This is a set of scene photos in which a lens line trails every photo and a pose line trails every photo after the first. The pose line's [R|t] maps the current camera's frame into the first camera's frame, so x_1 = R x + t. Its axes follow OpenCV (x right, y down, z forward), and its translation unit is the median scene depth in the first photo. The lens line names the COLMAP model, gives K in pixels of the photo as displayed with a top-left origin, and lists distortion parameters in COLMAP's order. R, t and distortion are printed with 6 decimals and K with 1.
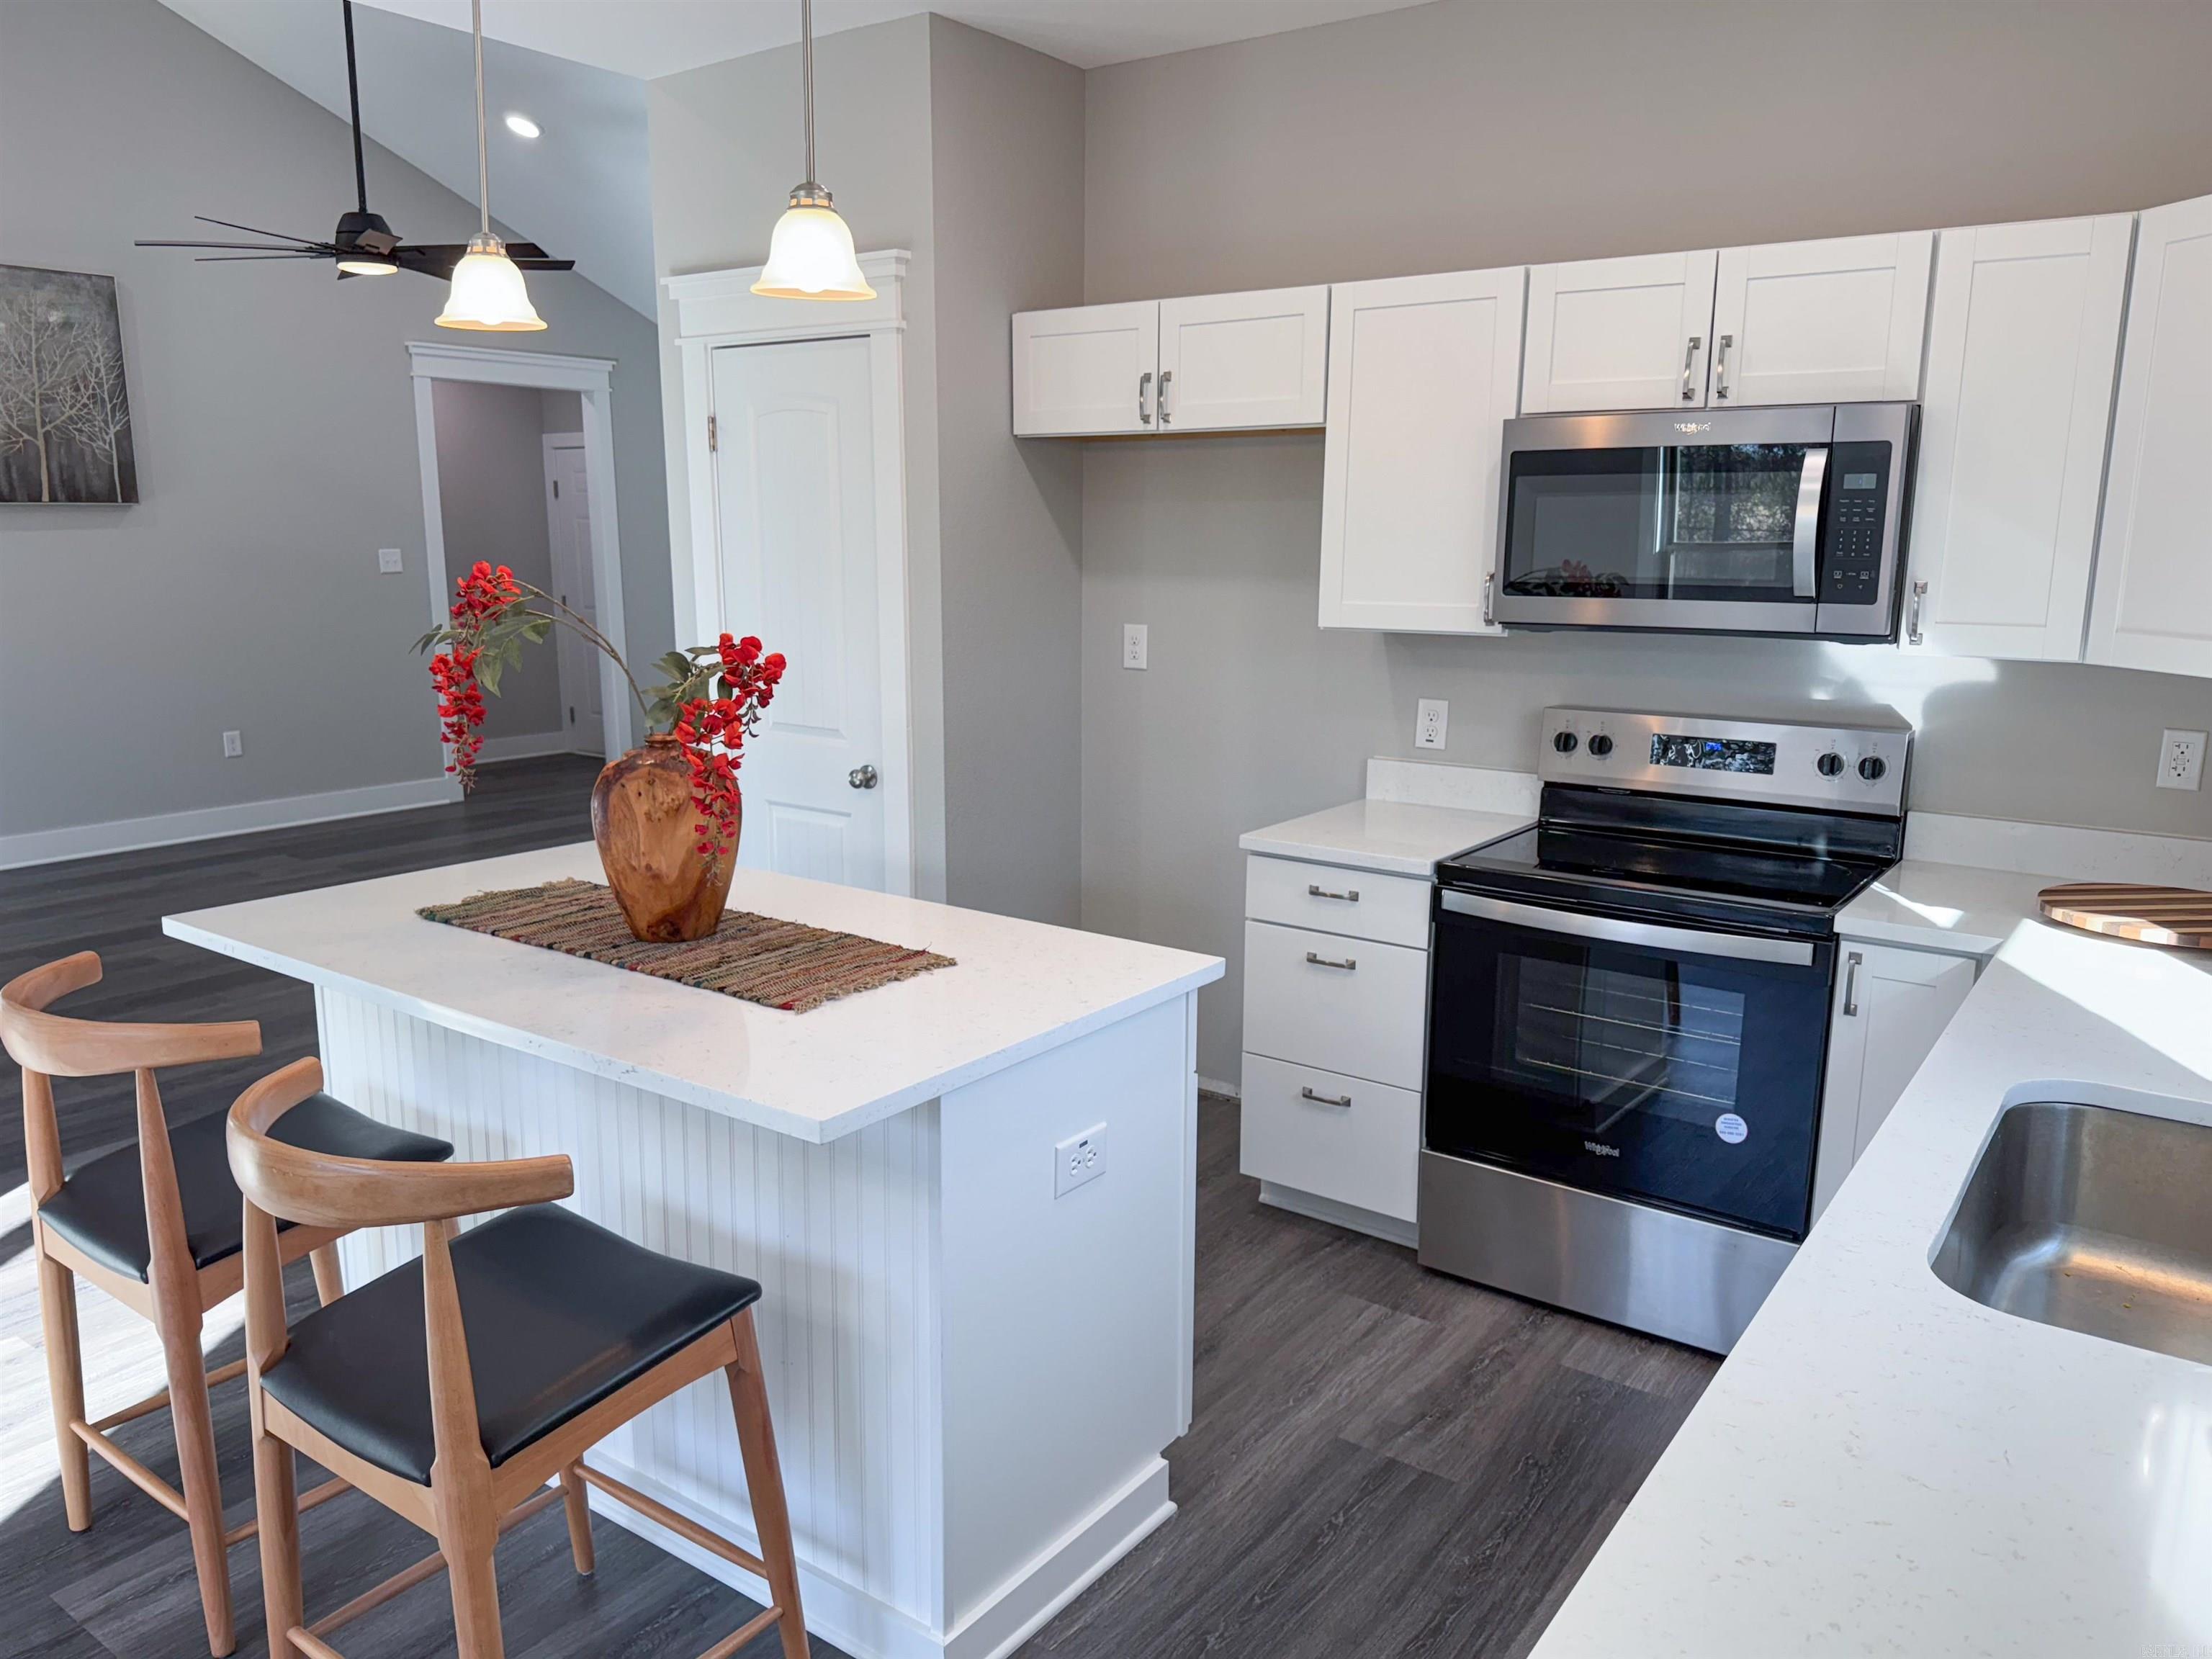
lens RADIAL K [[1558.7, 0, 1044.9], [0, 1558.7, 815.8], [0, 0, 1]] dist [0.065326, -0.091645]
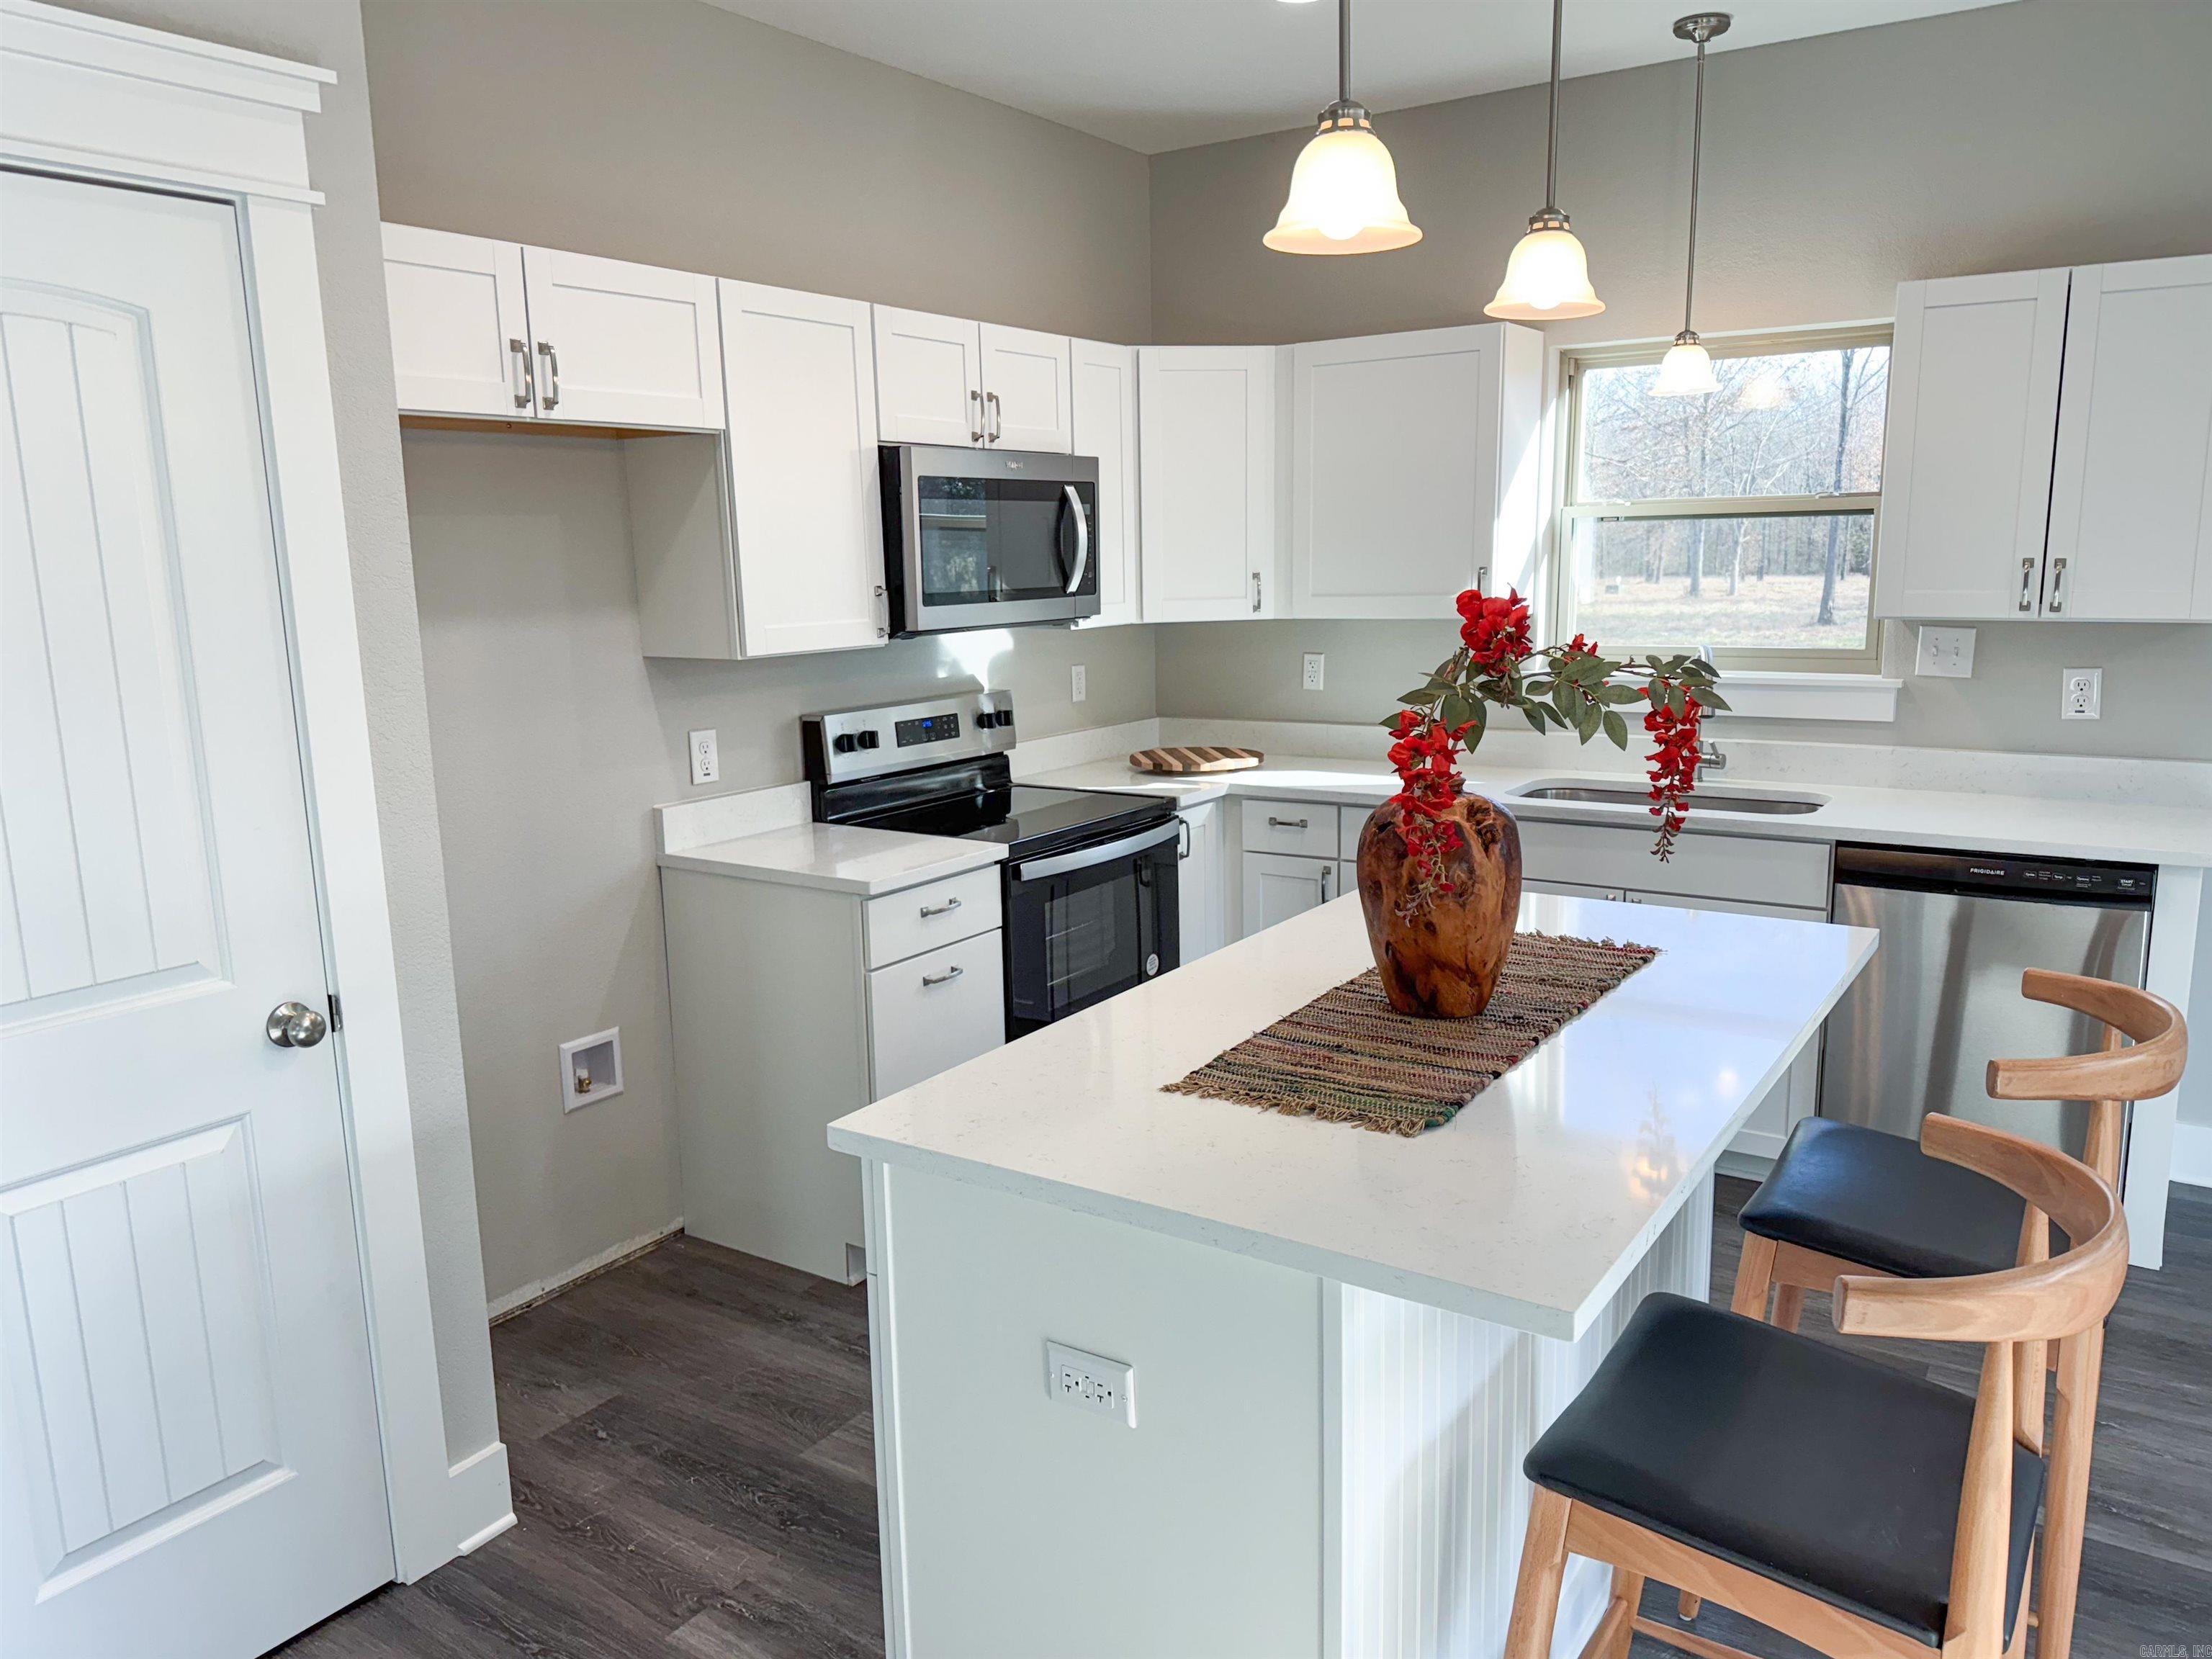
lens RADIAL K [[1558.7, 0, 1179.7], [0, 1558.7, 824.2], [0, 0, 1]] dist [0.065326, -0.091645]
pose [[-0.067455, -0.182740, 0.980845, -0.773545], [0.198704, 0.960929, 0.192695, -0.159088], [-0.977735, 0.207896, -0.028508, 0.833094]]
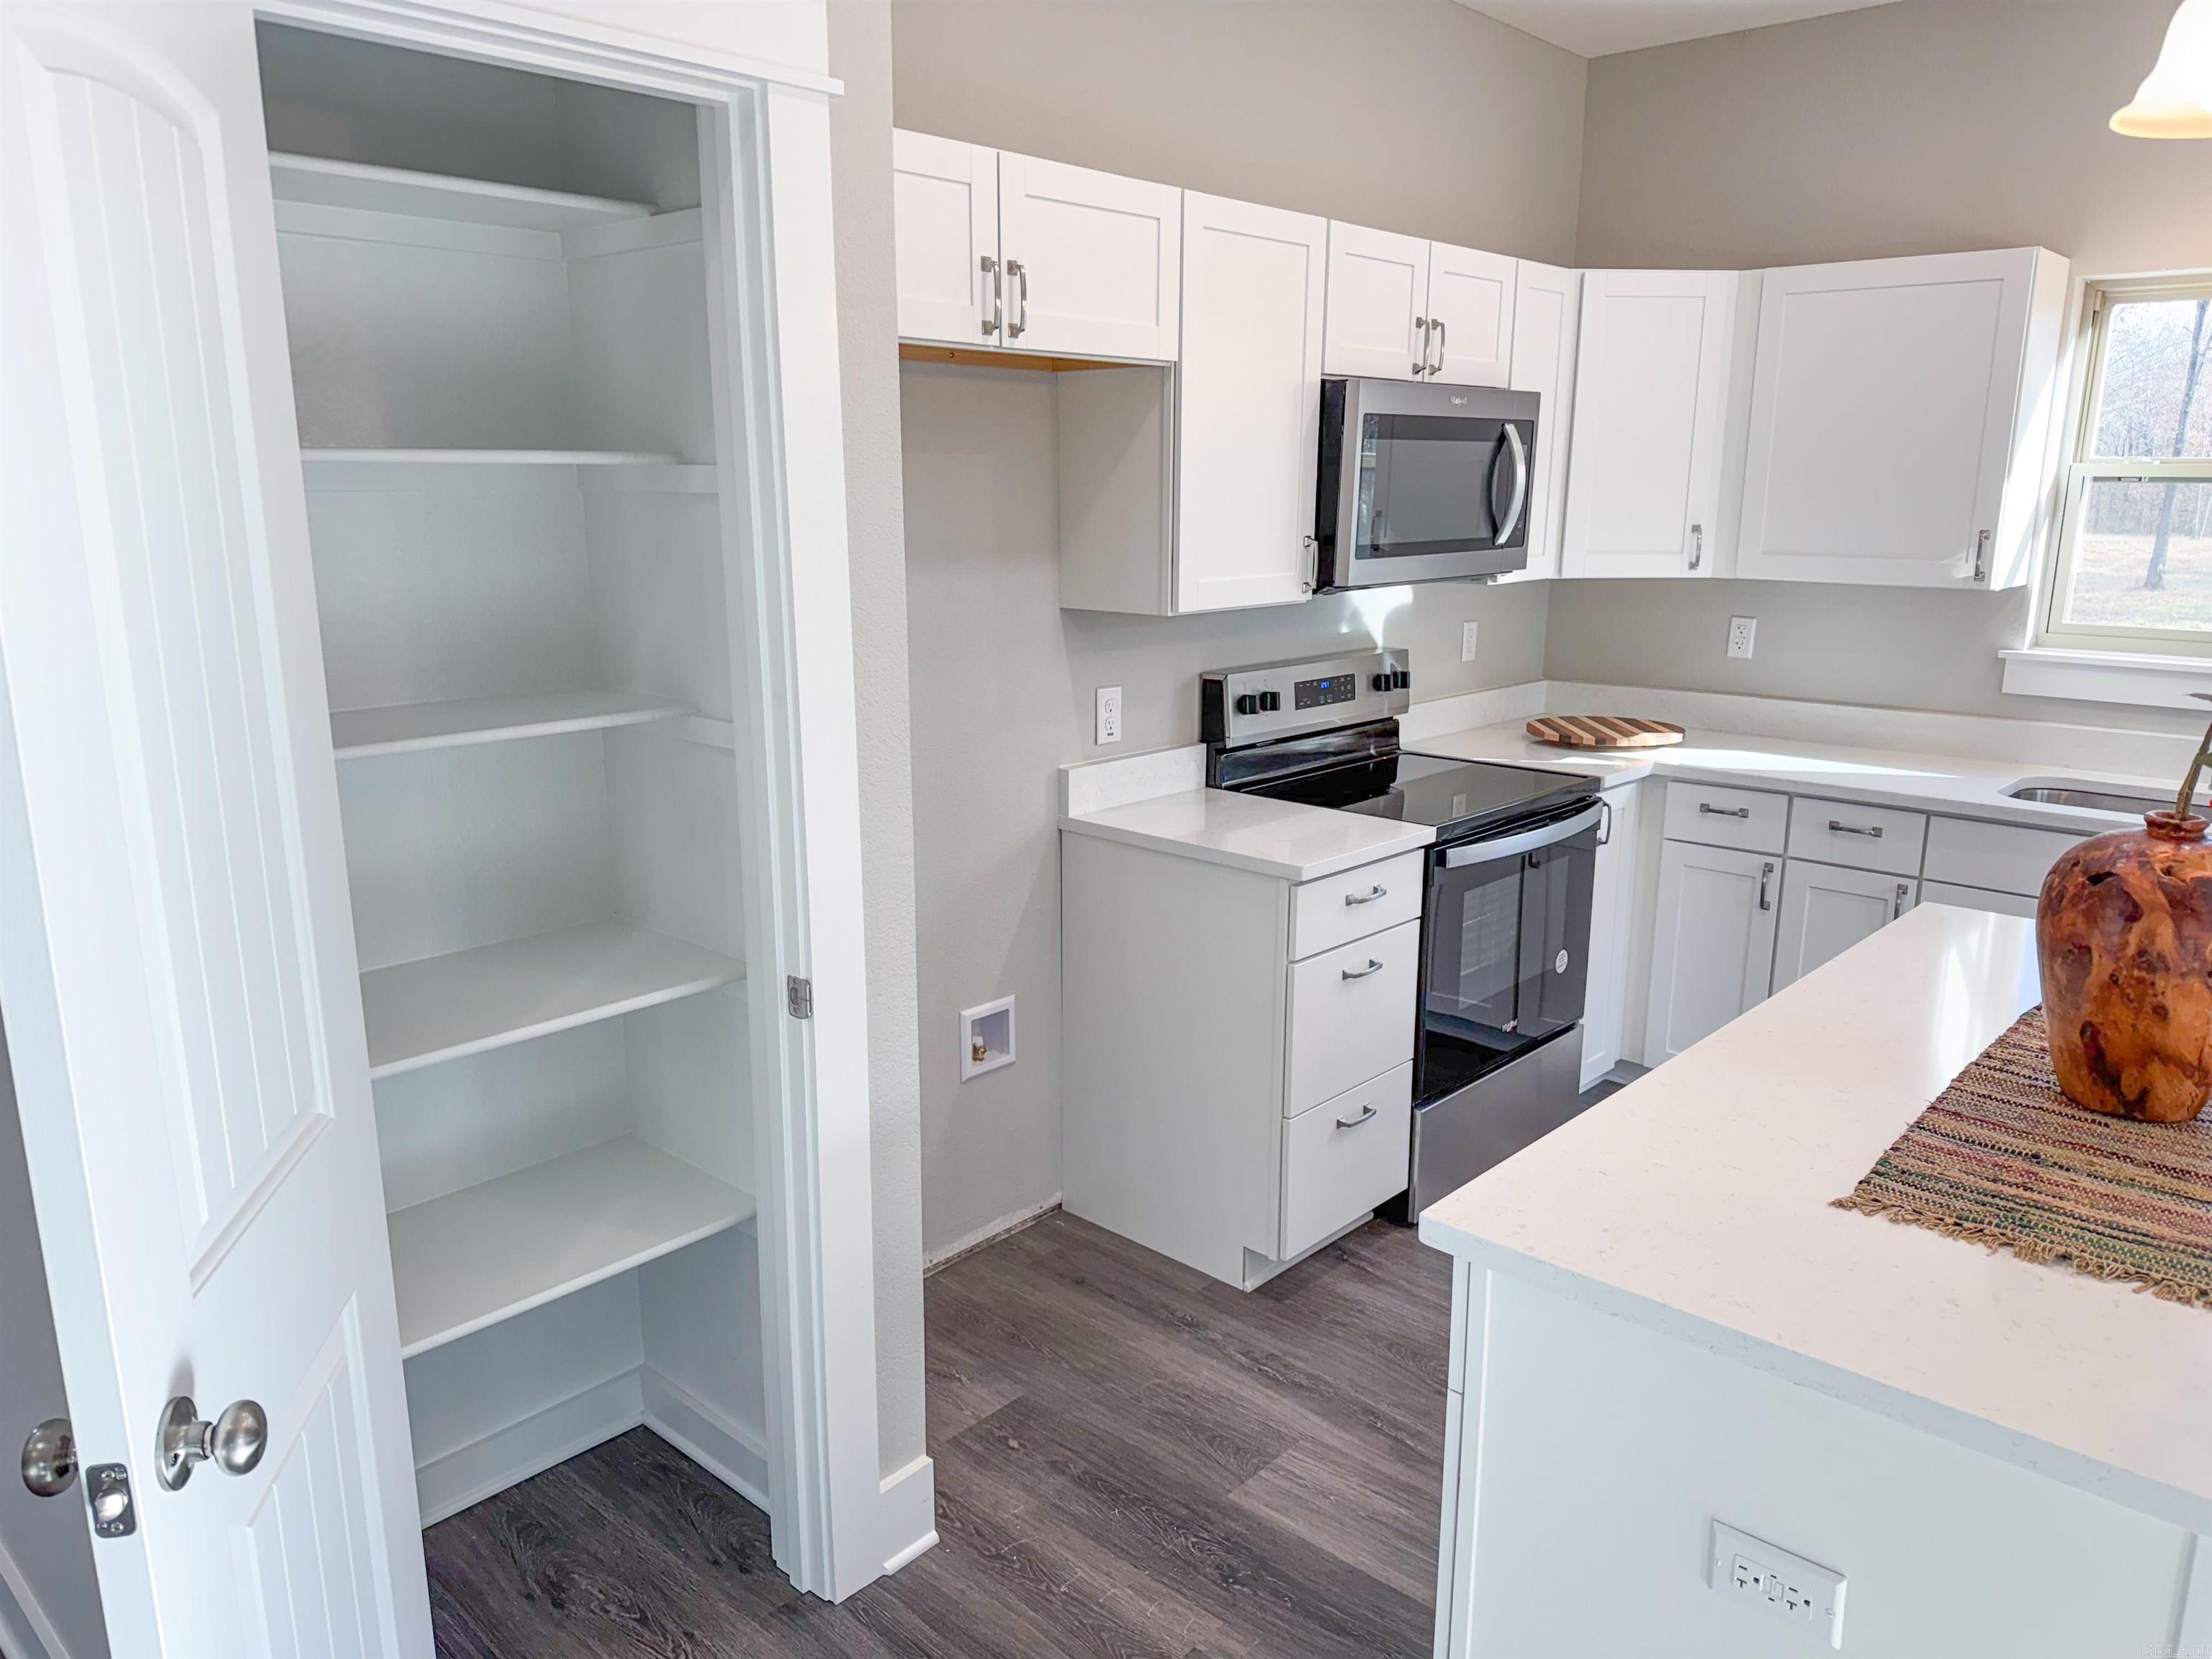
lens RADIAL K [[1558.7, 0, 1195.5], [0, 1558.7, 833.0], [0, 0, 1]] dist [0.065326, -0.091645]
pose [[0.090406, -0.226294, 0.969855, -0.673943], [0.179444, 0.961605, 0.207642, -0.186455], [-0.979605, 0.155263, 0.127542, 0.940991]]
